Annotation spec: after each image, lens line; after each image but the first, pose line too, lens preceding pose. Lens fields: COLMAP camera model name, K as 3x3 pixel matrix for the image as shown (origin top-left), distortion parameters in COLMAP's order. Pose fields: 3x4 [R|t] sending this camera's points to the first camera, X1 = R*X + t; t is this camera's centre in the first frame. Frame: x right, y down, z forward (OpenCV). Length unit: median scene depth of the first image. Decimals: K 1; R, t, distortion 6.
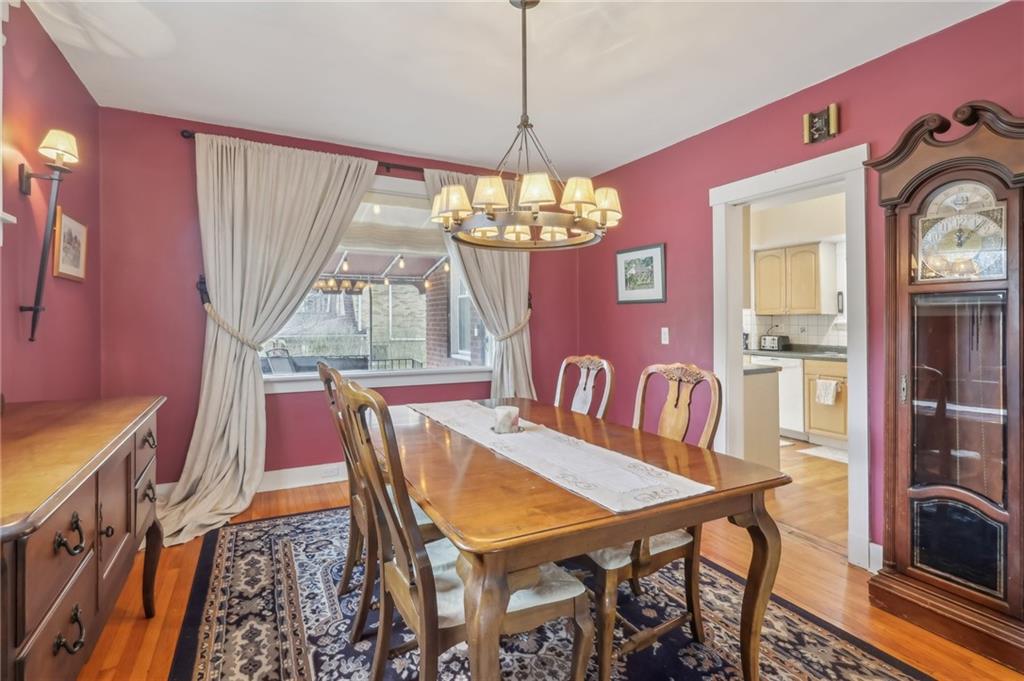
lens RADIAL K [[486.4, 0, 512.5], [0, 486.4, 310.1], [0, 0, 1]] dist [-0.002108, -0.000611]
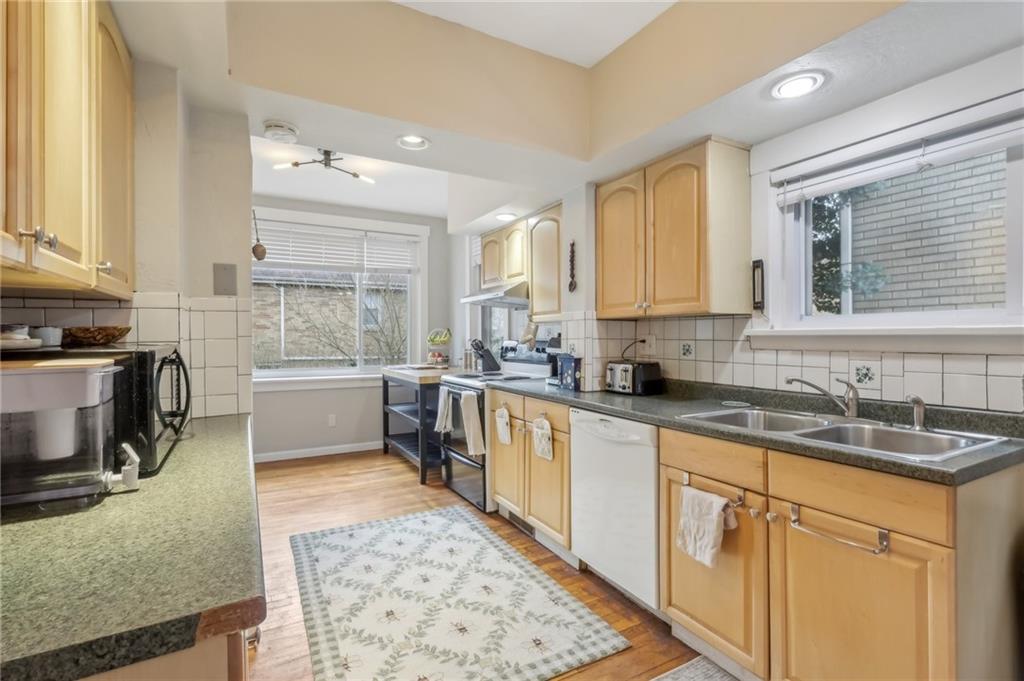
lens RADIAL K [[486.4, 0, 509.4], [0, 486.4, 335.7], [0, 0, 1]] dist [-0.002108, -0.000611]
pose [[0.999571, -0.010165, 0.027477, 0.423740], [0.009495, 0.999657, 0.024419, 0.014923], [-0.027715, -0.024148, 0.999324, 0.552489]]
